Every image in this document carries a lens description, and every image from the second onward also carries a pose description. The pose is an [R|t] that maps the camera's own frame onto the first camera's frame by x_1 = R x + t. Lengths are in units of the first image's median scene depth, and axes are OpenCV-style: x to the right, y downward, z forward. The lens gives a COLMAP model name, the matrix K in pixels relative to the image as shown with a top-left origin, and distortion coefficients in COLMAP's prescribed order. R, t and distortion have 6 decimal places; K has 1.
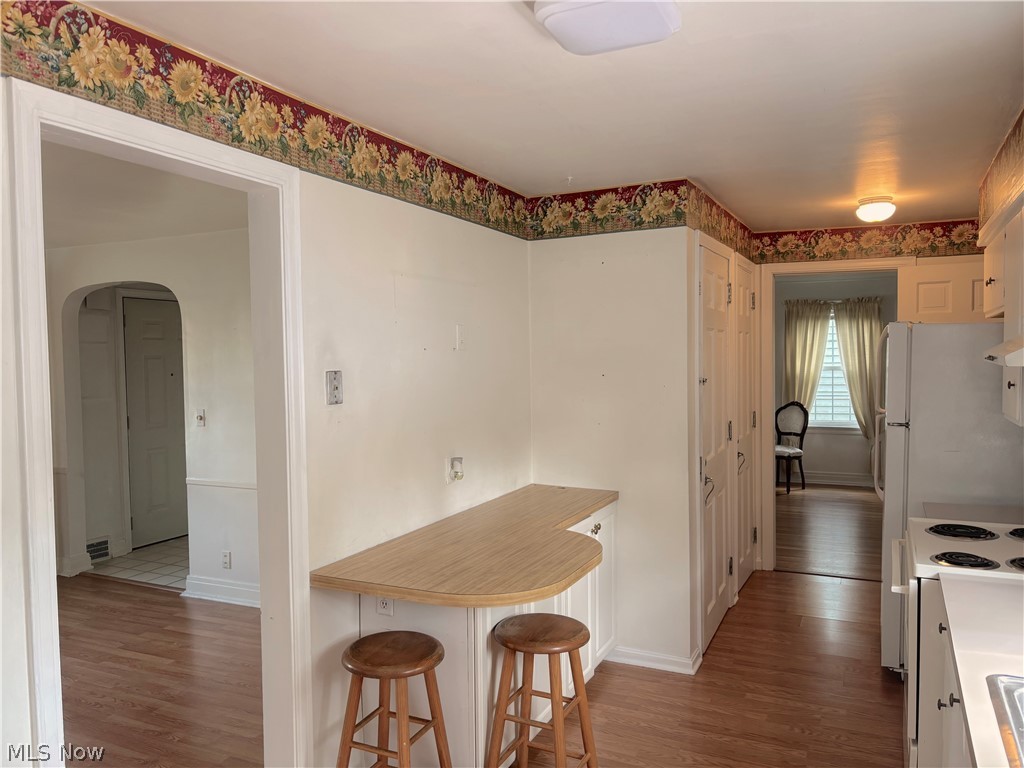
lens RADIAL K [[785.0, 0, 512.0], [0, 785.0, 384.0], [0, 0, 1]] dist [0.056411, -0.051343]
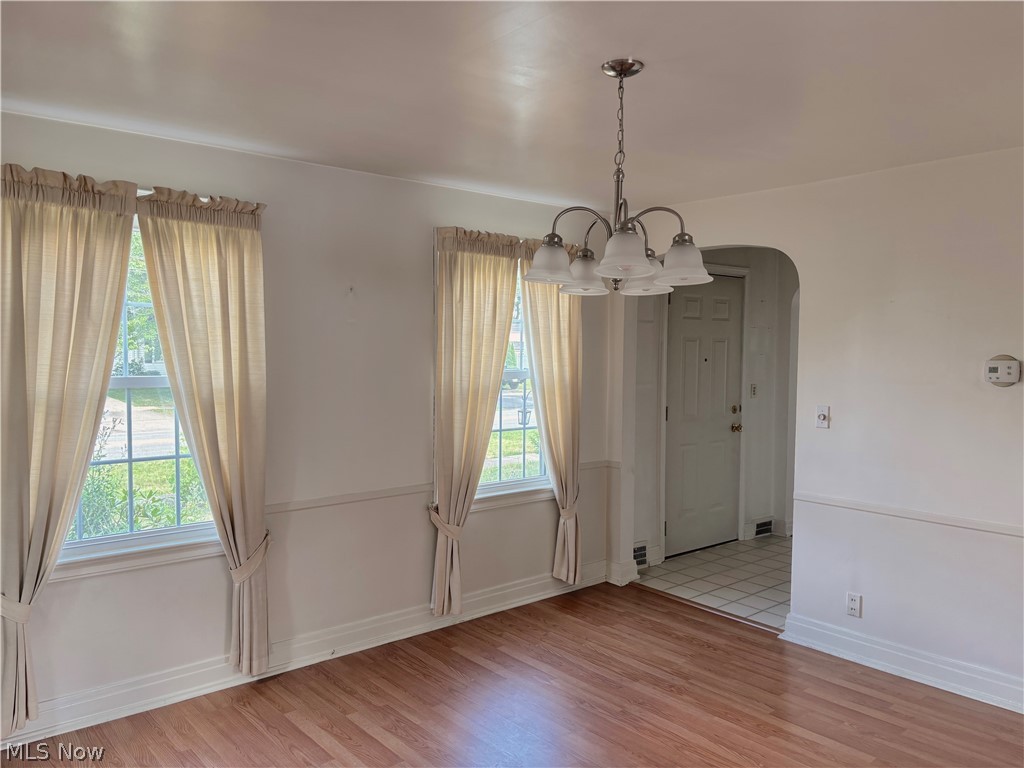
lens RADIAL K [[785.0, 0, 512.0], [0, 785.0, 384.0], [0, 0, 1]] dist [0.056411, -0.051343]
pose [[0.916024, 0.038400, -0.399280, -0.292653], [-0.032569, 0.999241, 0.021381, 0.002948], [0.399798, -0.006581, 0.916580, 0.135154]]
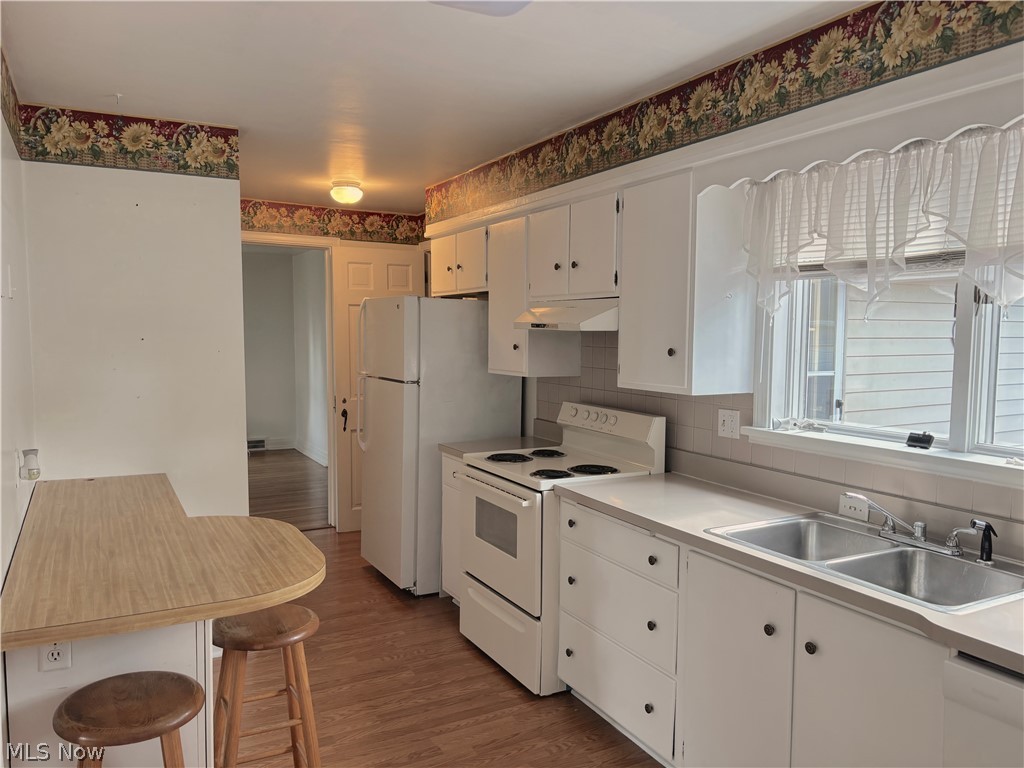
lens RADIAL K [[785.0, 0, 512.0], [0, 785.0, 384.0], [0, 0, 1]] dist [0.056411, -0.051343]
pose [[0.585603, -0.039925, 0.809614, -0.470888], [0.014631, 0.999144, 0.038689, 0.013142], [-0.810466, -0.010811, 0.585686, 0.241258]]
